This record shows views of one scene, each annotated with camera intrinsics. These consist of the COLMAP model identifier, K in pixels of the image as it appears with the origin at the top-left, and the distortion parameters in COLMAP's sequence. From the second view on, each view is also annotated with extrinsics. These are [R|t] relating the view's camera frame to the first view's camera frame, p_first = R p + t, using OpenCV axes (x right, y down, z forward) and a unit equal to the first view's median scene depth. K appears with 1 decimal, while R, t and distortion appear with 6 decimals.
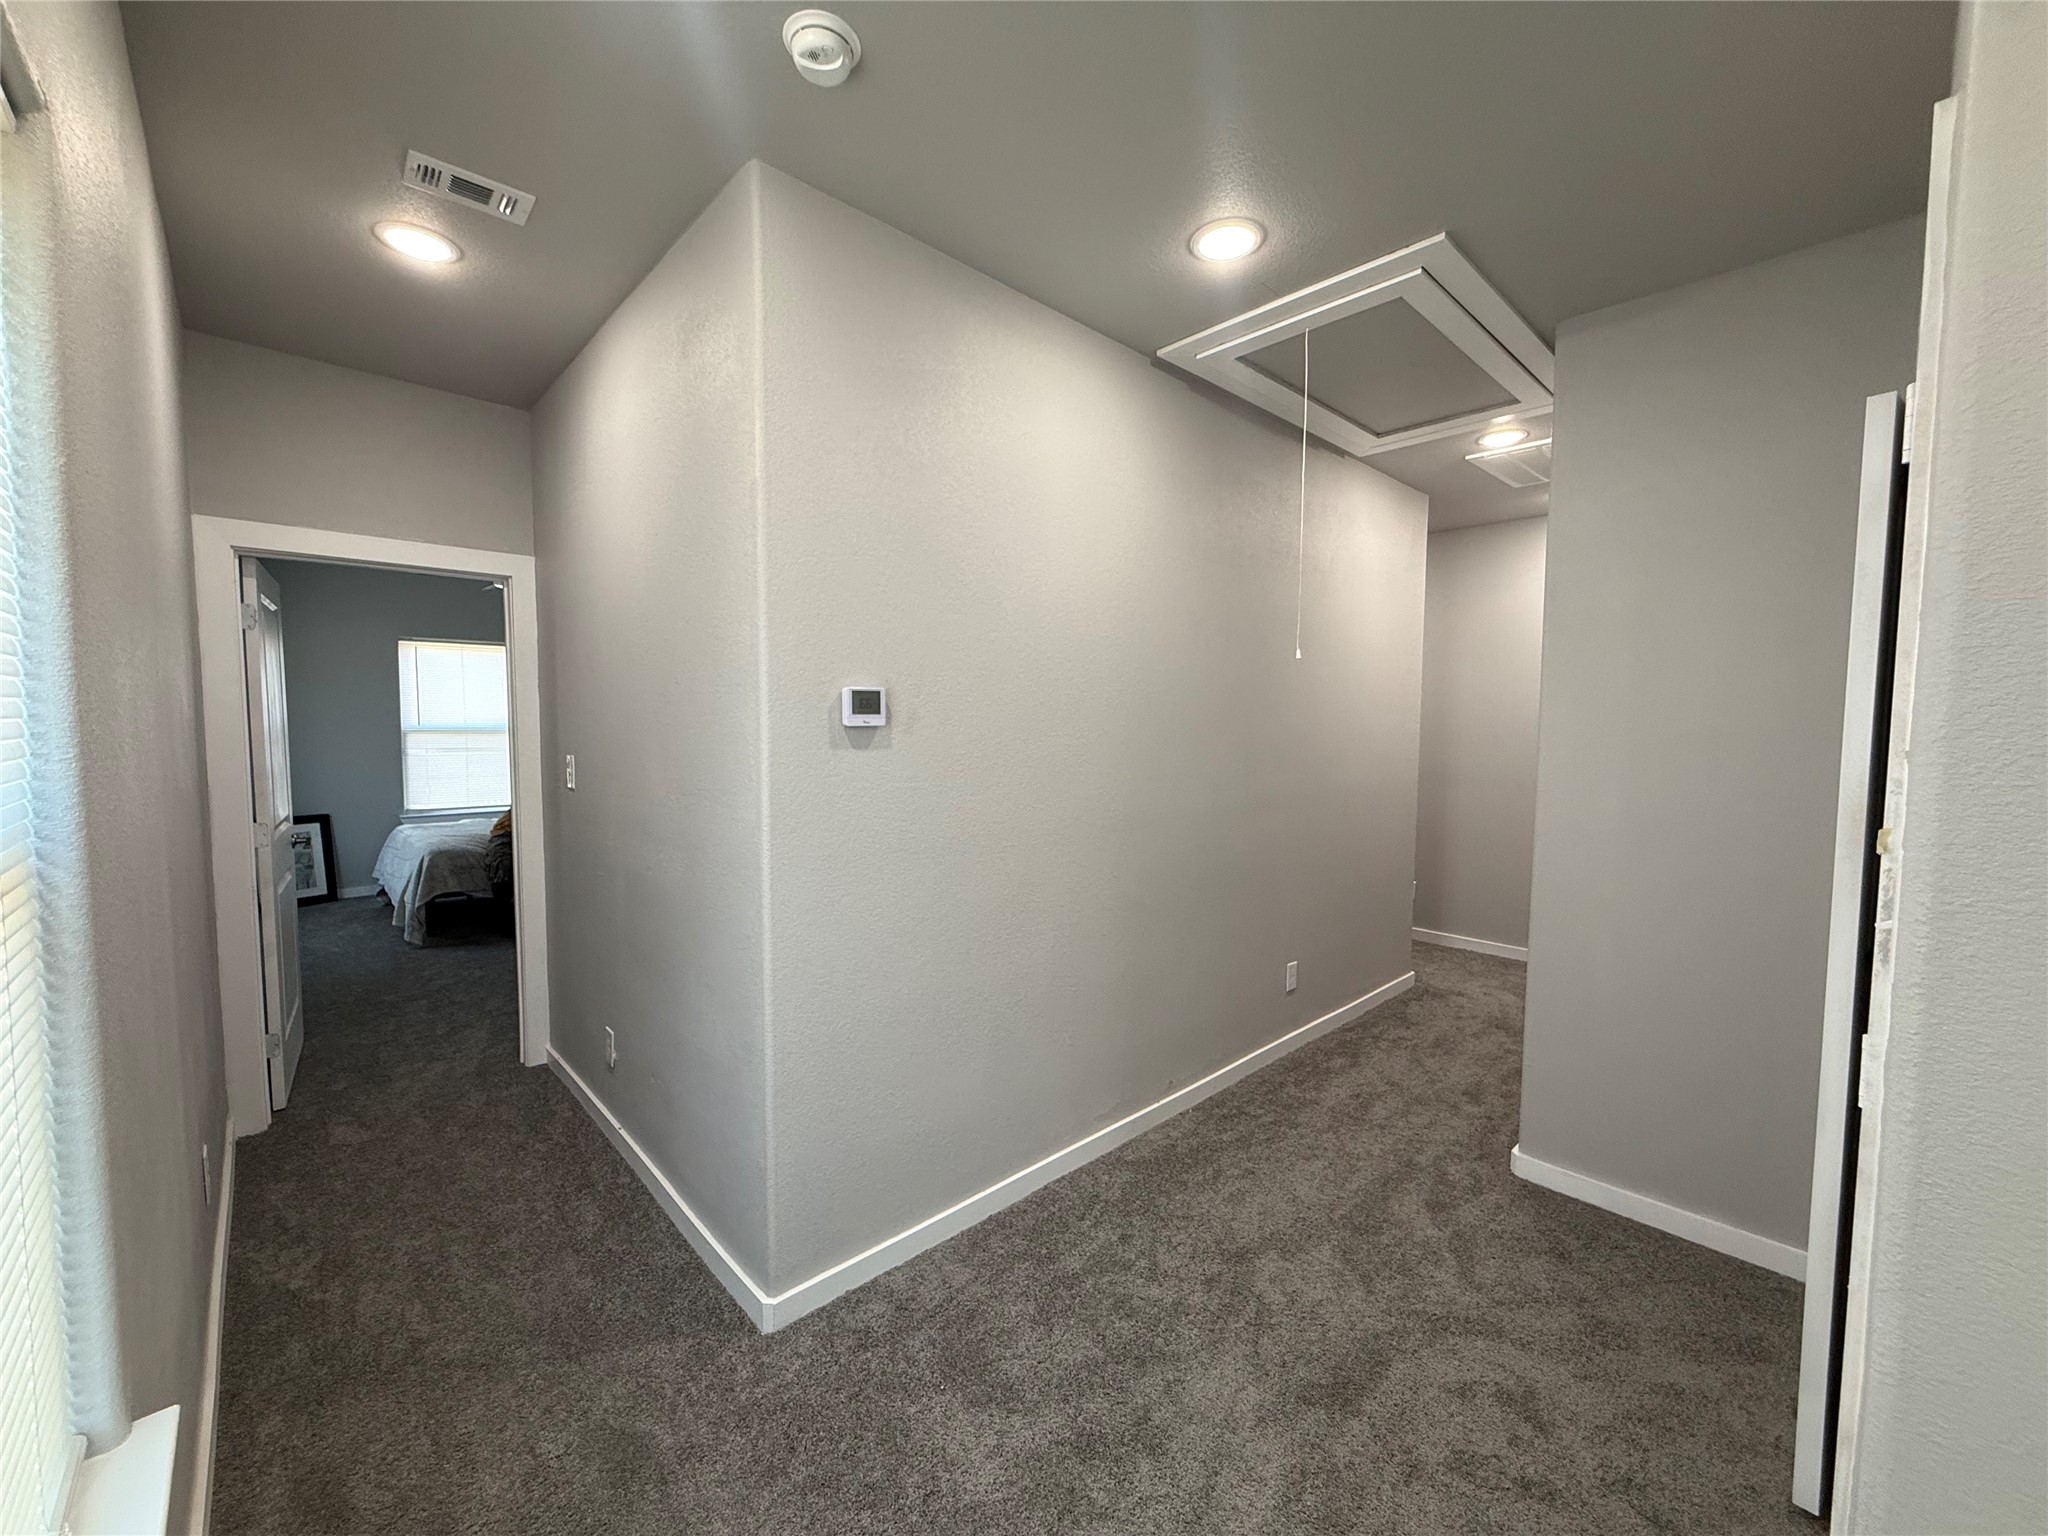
lens RADIAL K [[813.8, 0, 1024.0], [0, 813.8, 768.0], [0, 0, 1]] dist [-0.001422, -0.000204]
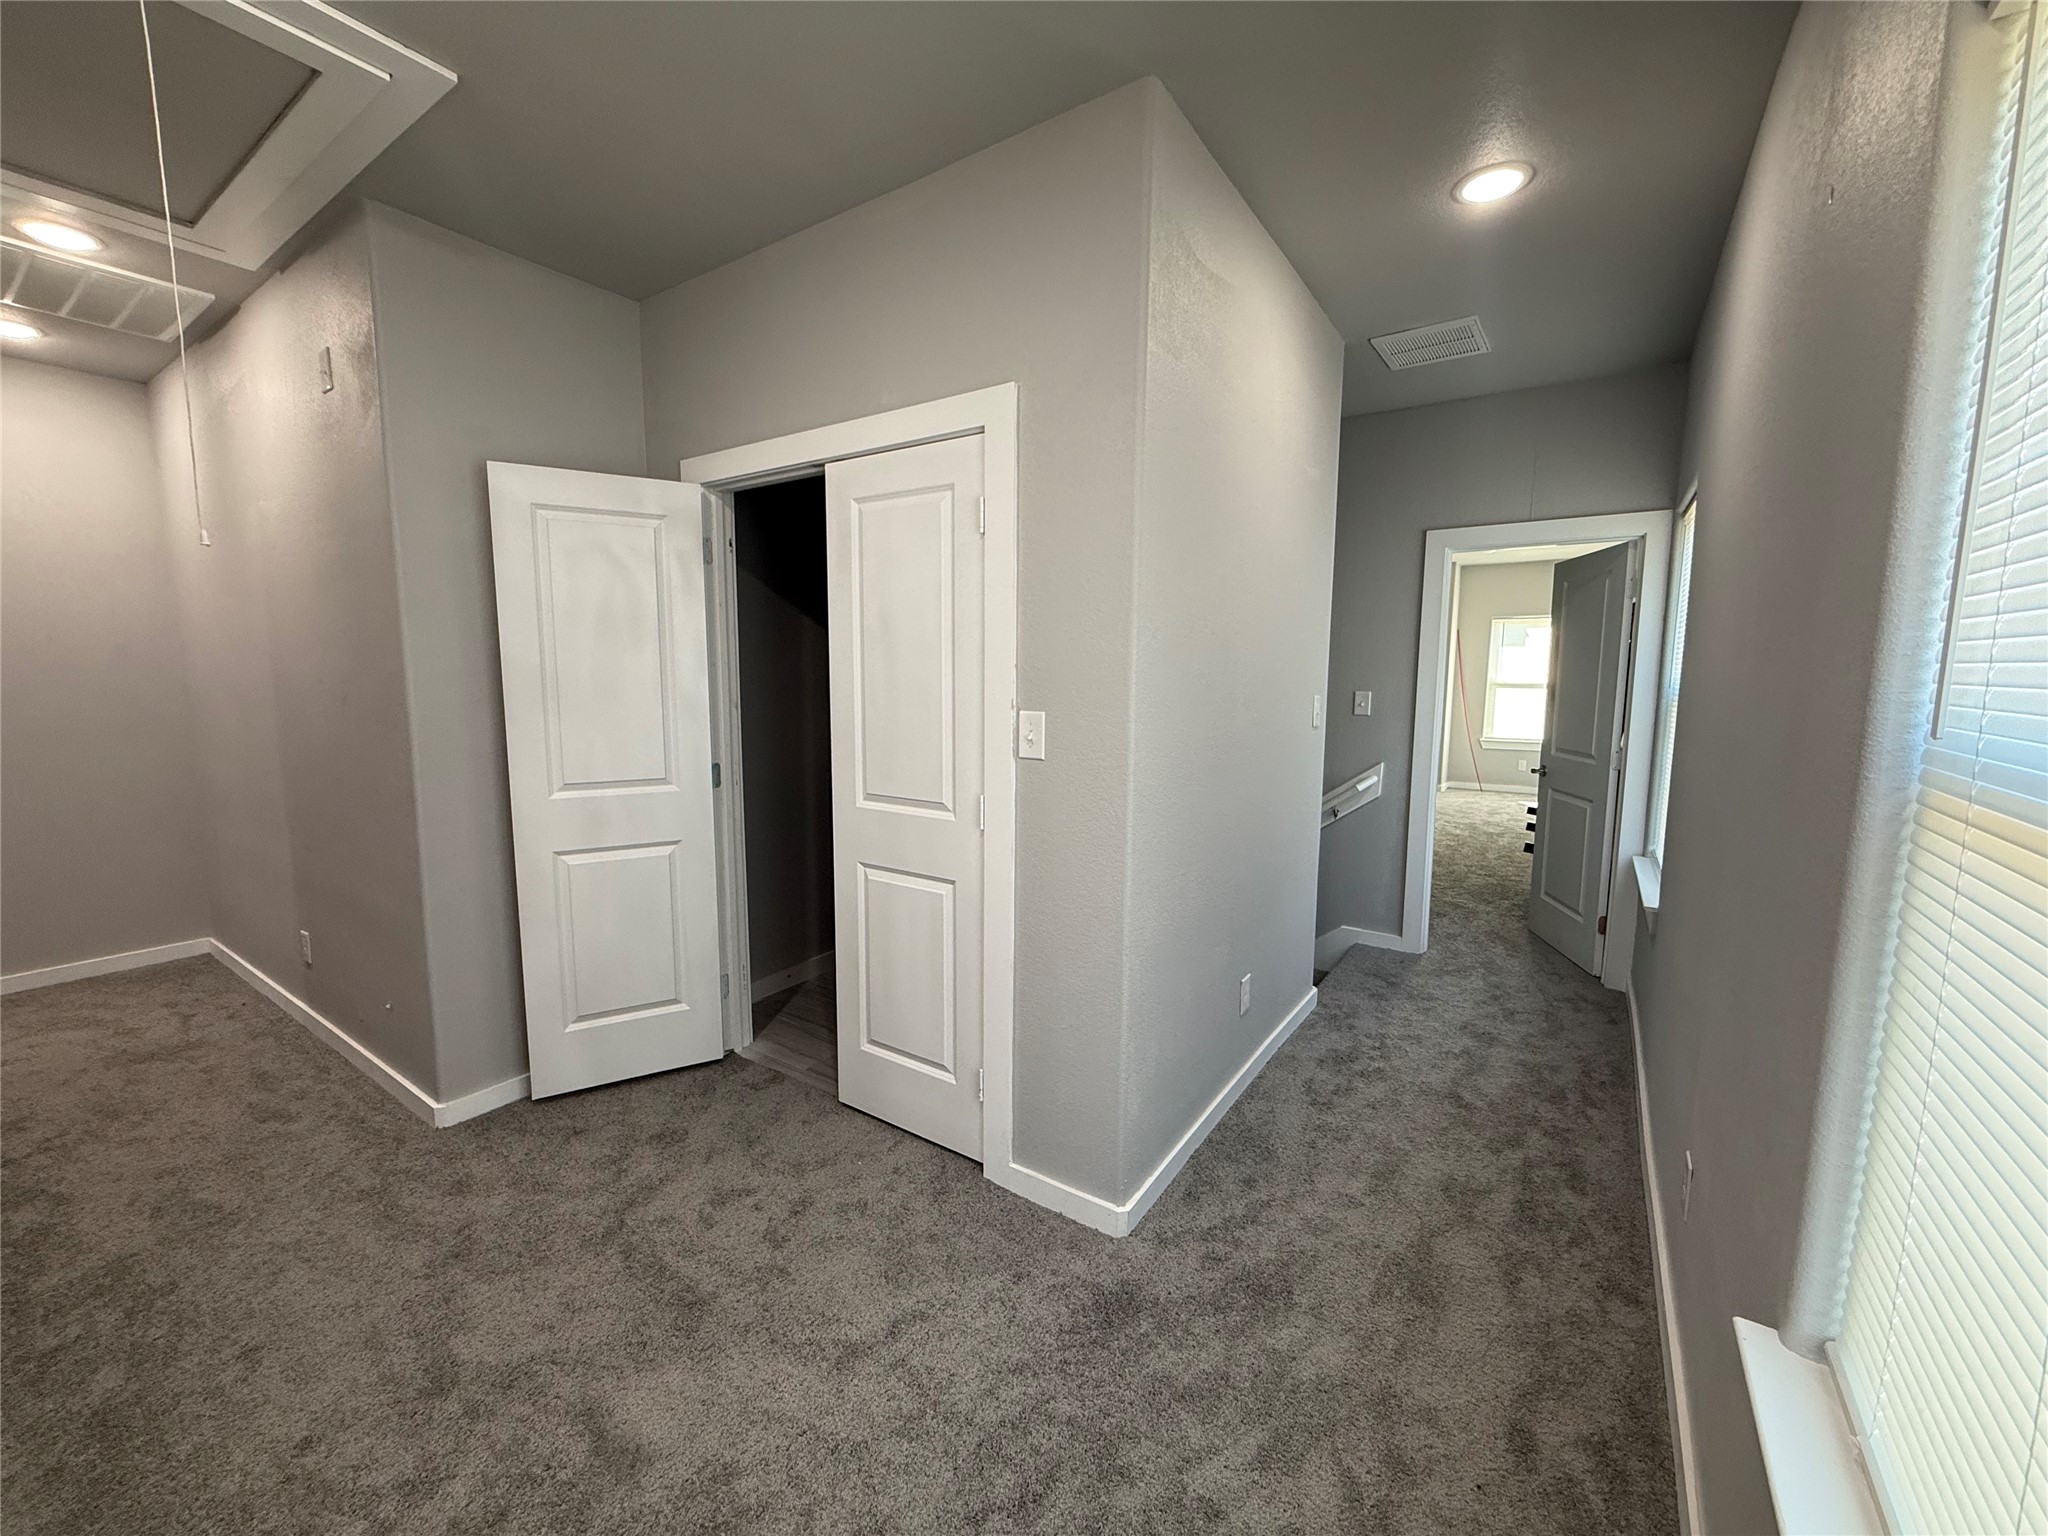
lens RADIAL K [[813.8, 0, 1024.0], [0, 813.8, 768.0], [0, 0, 1]] dist [-0.001422, -0.000204]
pose [[-0.208905, -0.132747, 0.968884, -0.398057], [0.049925, 0.988005, 0.146132, -0.023039], [-0.976661, 0.078899, -0.199772, 0.479374]]
